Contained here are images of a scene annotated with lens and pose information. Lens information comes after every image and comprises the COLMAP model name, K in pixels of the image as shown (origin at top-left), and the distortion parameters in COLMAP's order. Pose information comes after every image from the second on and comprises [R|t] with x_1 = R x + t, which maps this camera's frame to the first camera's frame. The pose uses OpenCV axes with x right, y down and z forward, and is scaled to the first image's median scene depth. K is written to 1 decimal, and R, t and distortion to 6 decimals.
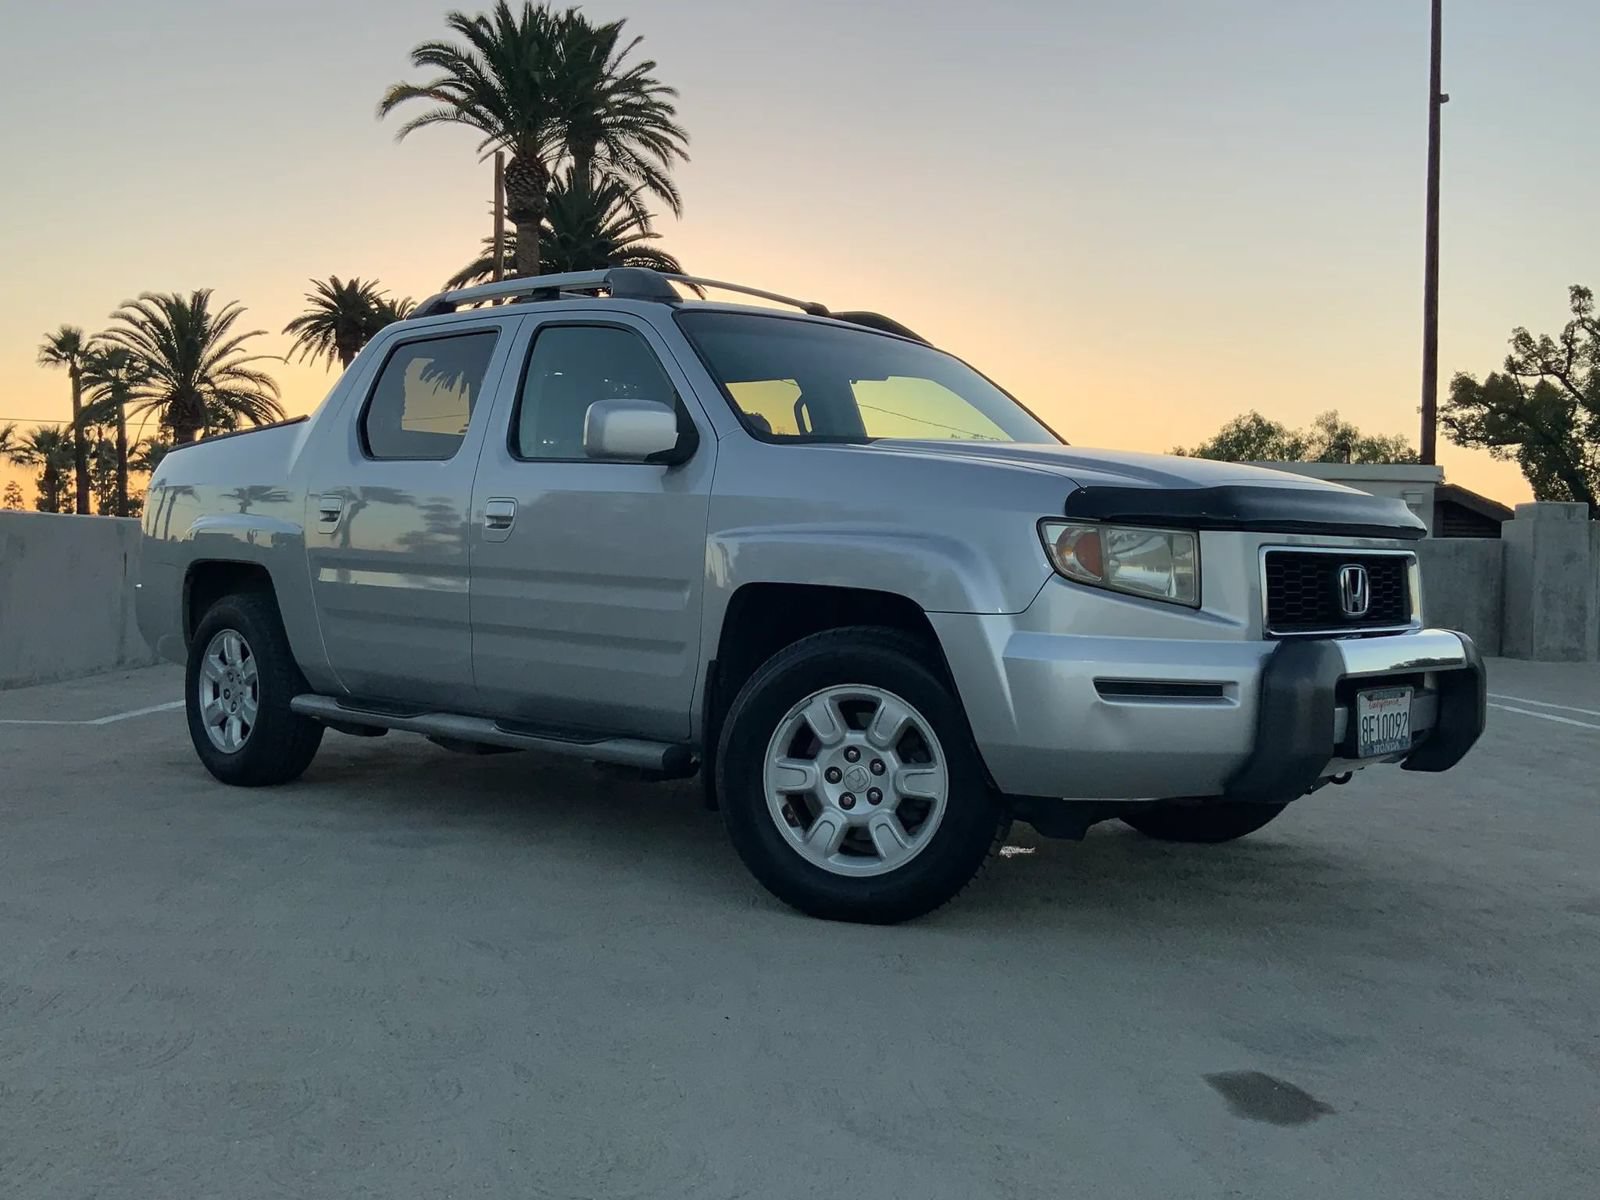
lens RADIAL K [[1583.9, 0, 798.4], [0, 1583.9, 603.4], [0, 0, 1]] dist [0.020665, 0.000000]
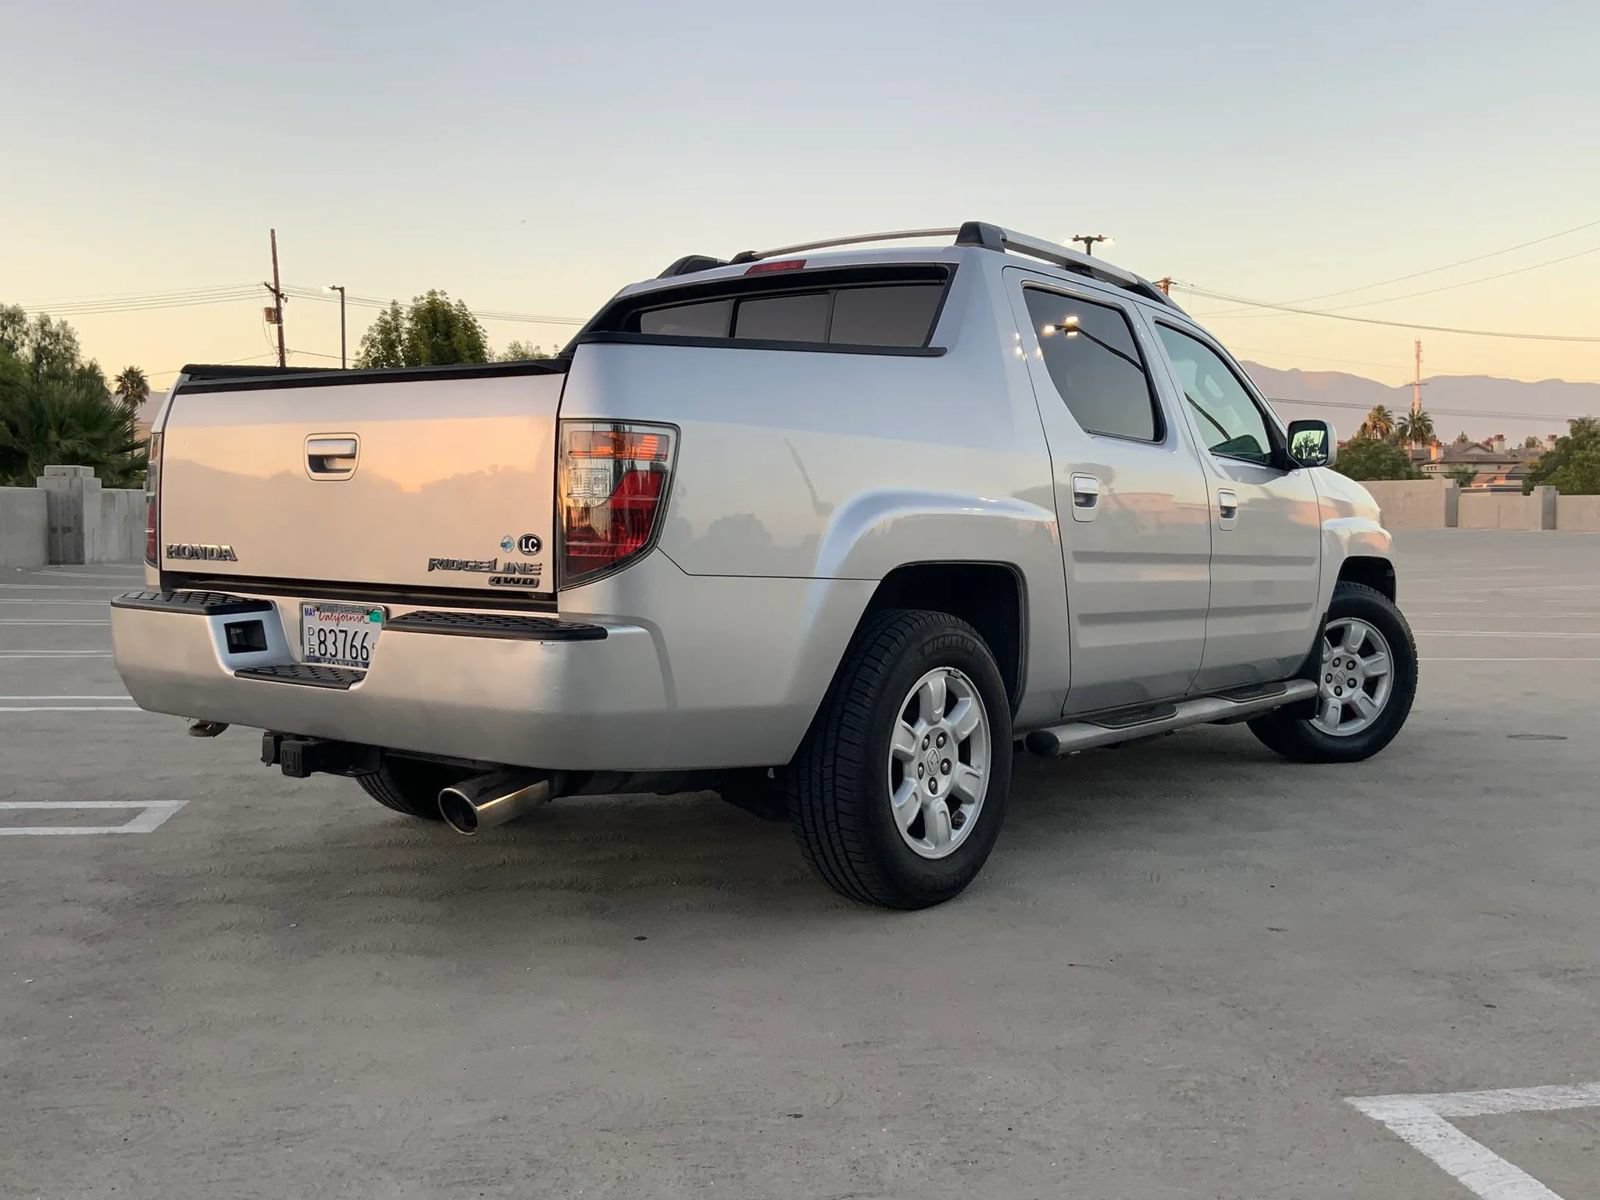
lens RADIAL K [[1583.9, 0, 804.7], [0, 1583.9, 591.2], [0, 0, 1]] dist [0.020665, 0.000000]
pose [[-0.106204, -0.061514, 0.992440, -0.137730], [0.009971, 0.997969, 0.062924, -0.007670], [-0.994294, 0.016578, -0.105375, 0.155720]]
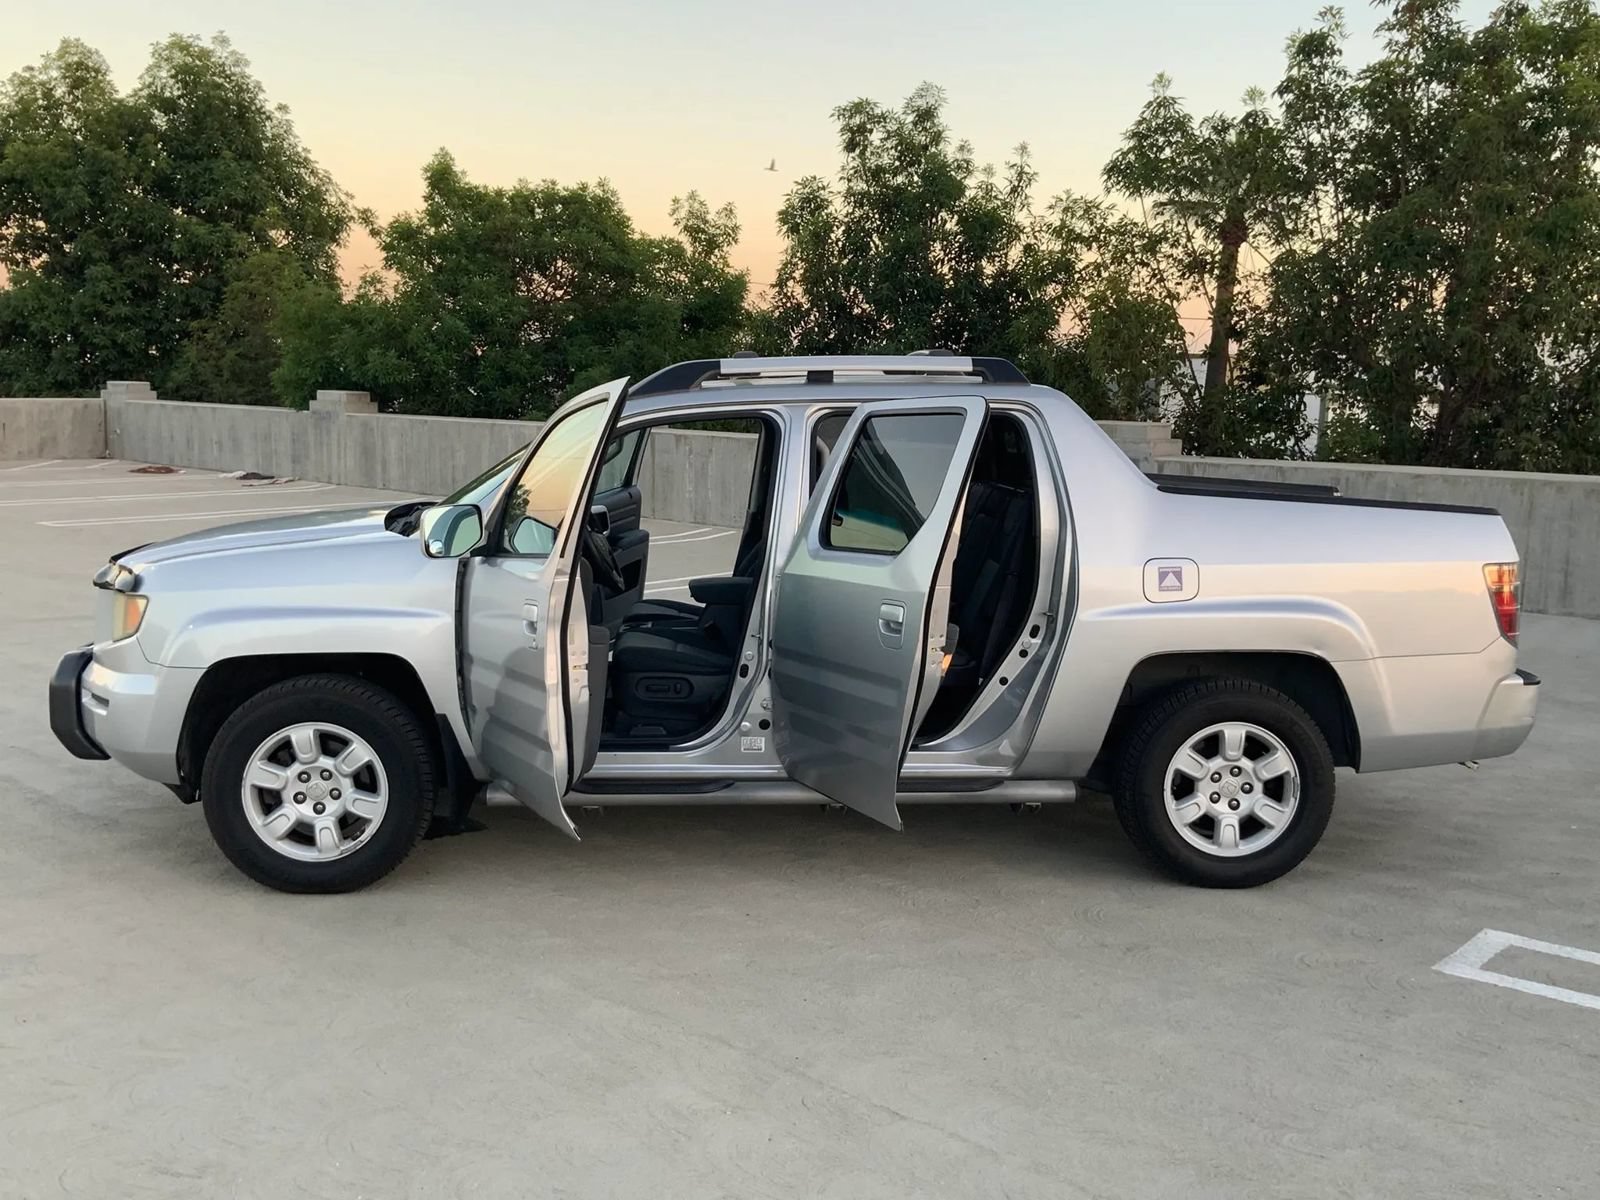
lens RADIAL K [[1583.9, 0, 798.0], [0, 1583.9, 559.3], [0, 0, 1]] dist [0.020665, 0.000000]
pose [[-0.689588, 0.042103, -0.722977, 0.094339], [-0.044000, 0.994029, 0.099856, -0.021918], [0.722864, 0.100671, -0.683617, 0.230319]]
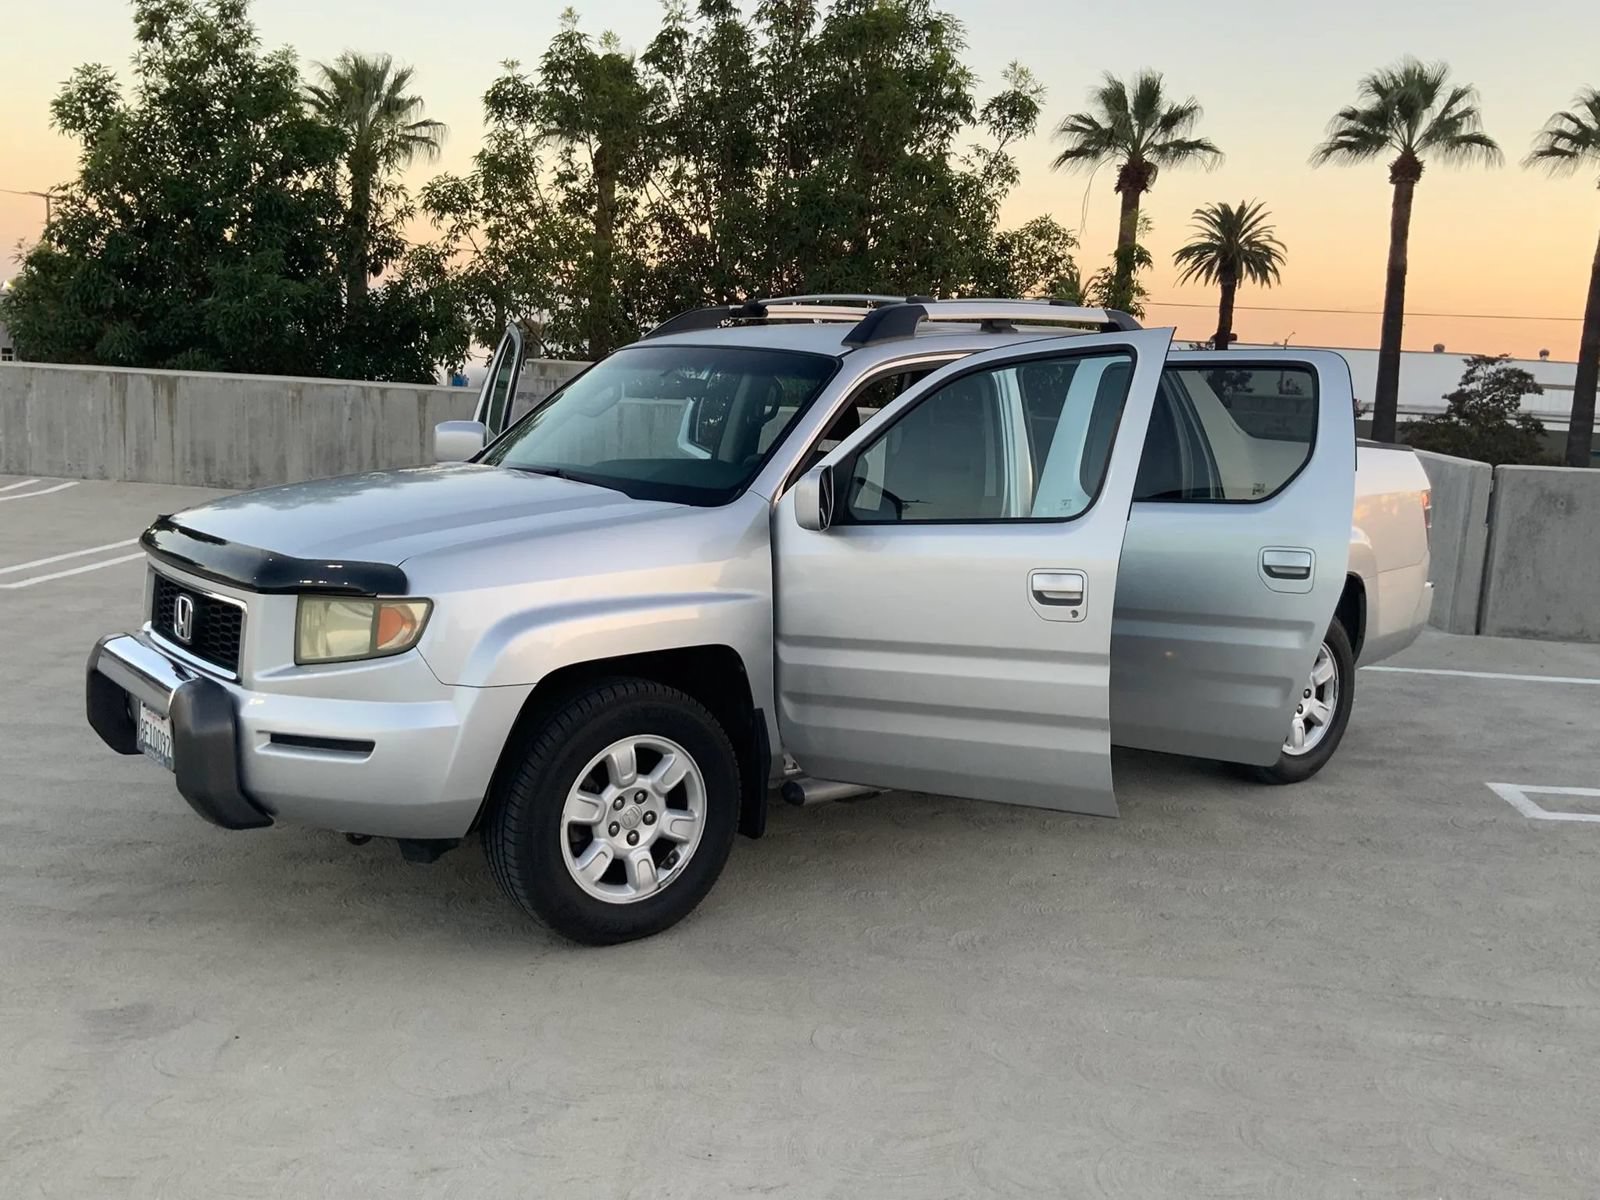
lens RADIAL K [[1563.7, 0, 811.9], [0, 1563.7, 591.9], [0, 0, 1]] dist [-0.009401, 0.000000]
pose [[-0.136149, 0.122380, -0.983100, 0.126615], [-0.059906, 0.989508, 0.131474, -0.018339], [0.988875, 0.076794, -0.127390, 0.144622]]
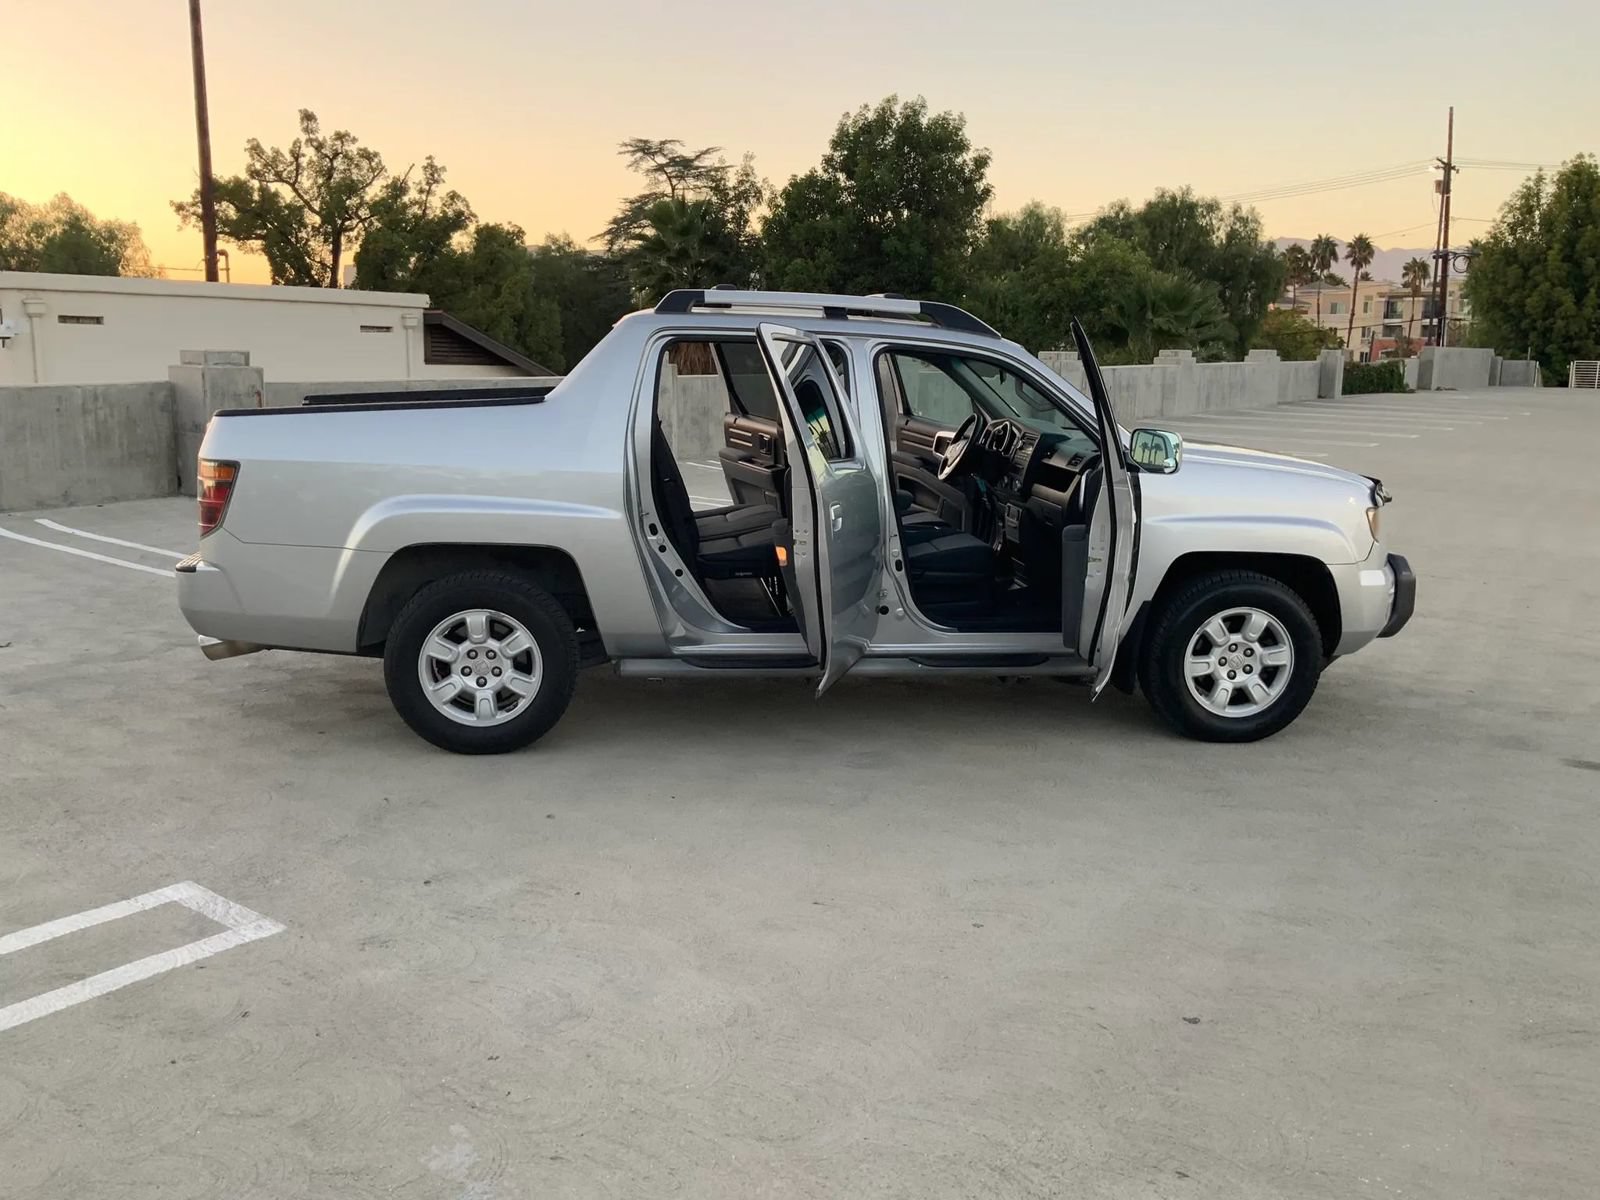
lens RADIAL K [[1320.3, 0, 791.3], [0, 1320.3, 599.6], [0, 0, 1]] dist [0.067228, -0.136151]
pose [[0.640148, -0.146923, 0.754072, -0.121019], [0.008958, 0.982903, 0.183904, -0.020013], [-0.768200, -0.110971, 0.630520, 0.042672]]
